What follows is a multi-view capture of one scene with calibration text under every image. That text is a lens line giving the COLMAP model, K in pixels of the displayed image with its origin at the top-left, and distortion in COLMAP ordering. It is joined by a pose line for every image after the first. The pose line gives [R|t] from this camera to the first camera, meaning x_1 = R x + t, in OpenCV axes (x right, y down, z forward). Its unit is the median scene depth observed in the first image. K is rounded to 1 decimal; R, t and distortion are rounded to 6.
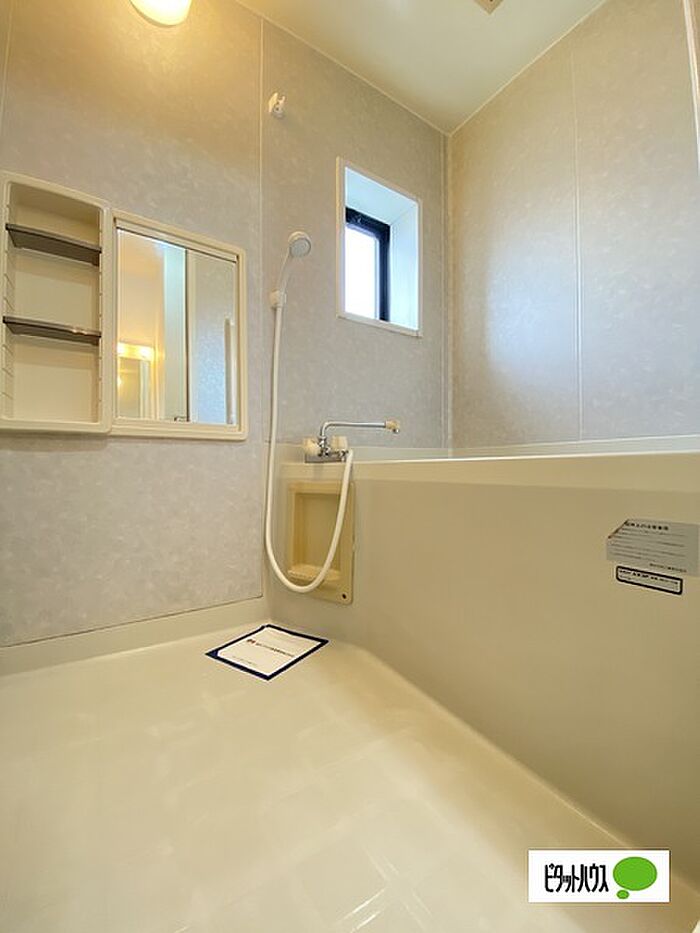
lens RADIAL K [[384.9, 0, 351.0], [0, 384.9, 464.9], [0, 0, 1]] dist [-0.004051, -0.003426]
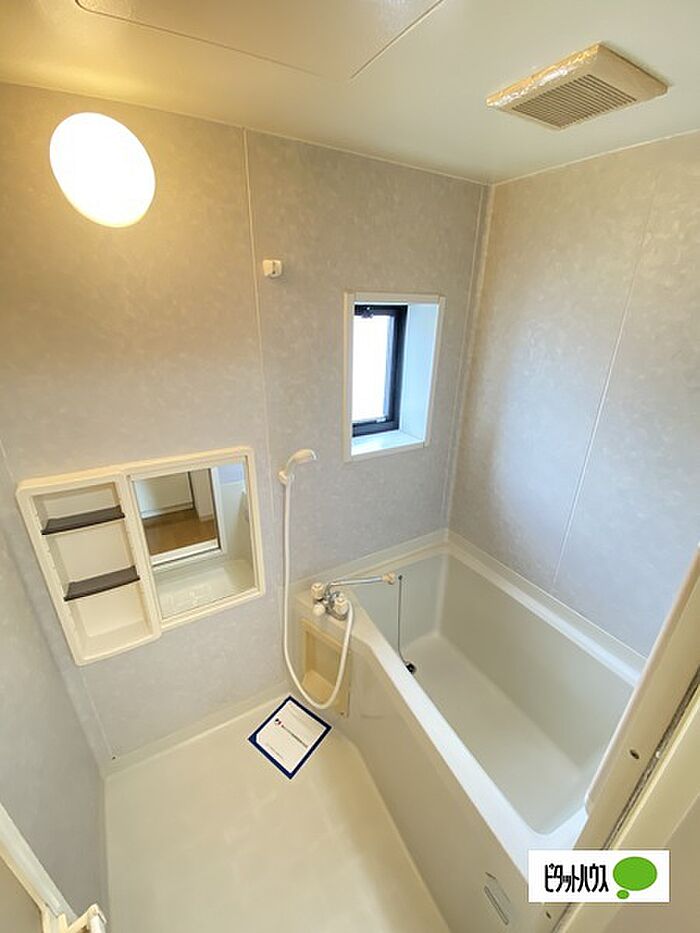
lens RADIAL K [[384.9, 0, 349.2], [0, 384.9, 459.6], [0, 0, 1]] dist [-0.004051, -0.003426]
pose [[0.998670, 0.036878, -0.036043, 0.015776], [-0.020053, 0.921686, 0.387419, -0.744000], [0.047507, -0.386181, 0.921199, 0.055026]]
